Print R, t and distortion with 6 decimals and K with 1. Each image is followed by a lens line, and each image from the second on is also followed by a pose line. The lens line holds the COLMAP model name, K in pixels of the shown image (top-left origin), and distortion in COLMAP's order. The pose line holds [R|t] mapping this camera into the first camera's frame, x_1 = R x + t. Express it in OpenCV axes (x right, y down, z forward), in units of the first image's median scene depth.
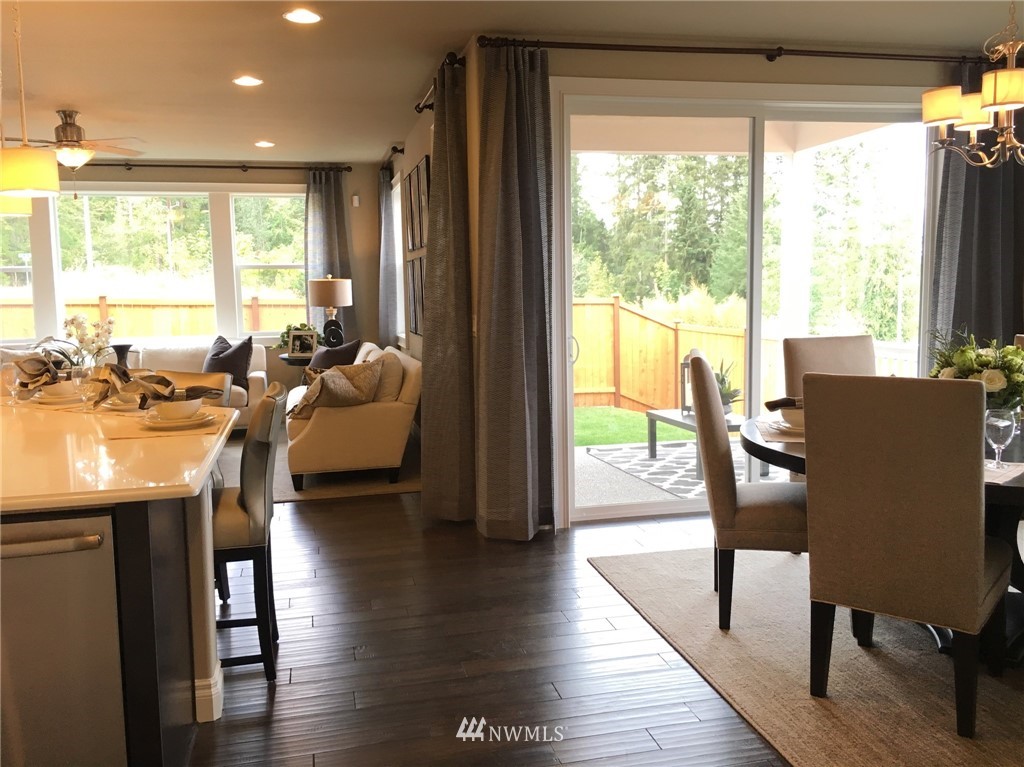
lens RADIAL K [[875.3, 0, 513.6], [0, 875.3, 380.8], [0, 0, 1]] dist [0.040120, -0.011802]
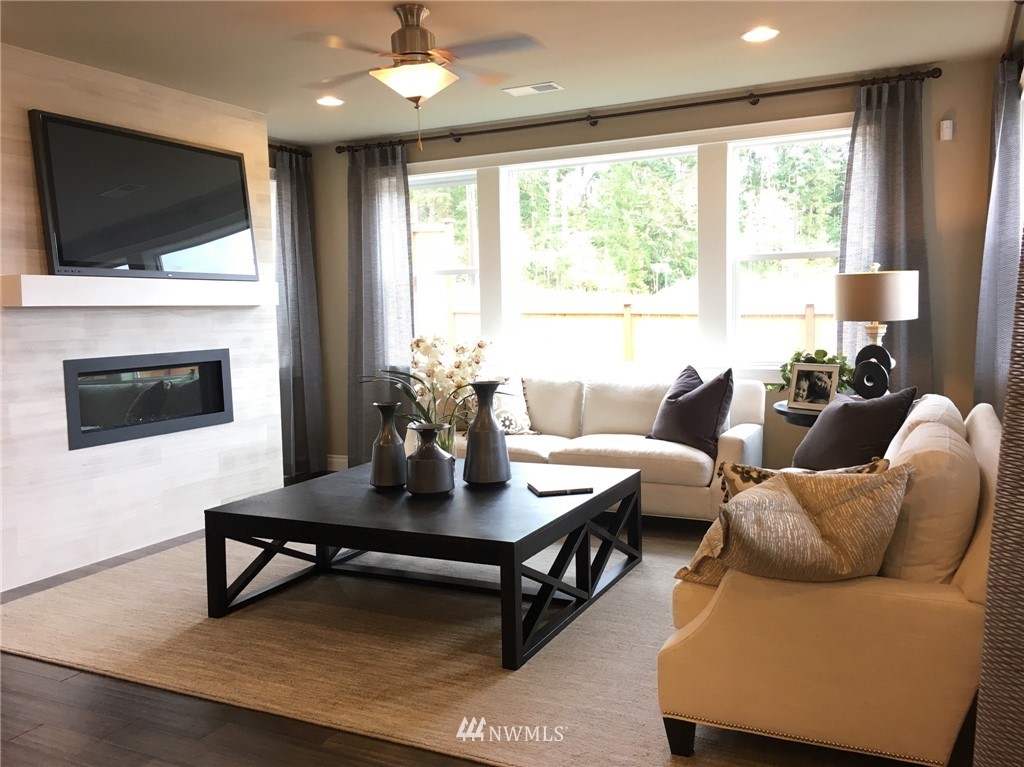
lens RADIAL K [[875.3, 0, 514.3], [0, 875.3, 382.2], [0, 0, 1]] dist [0.040120, -0.011802]
pose [[0.775089, 0.055494, -0.629410, -0.032400], [-0.059091, 0.998136, 0.015236, -0.041033], [0.629083, 0.025383, 0.776924, 0.427815]]
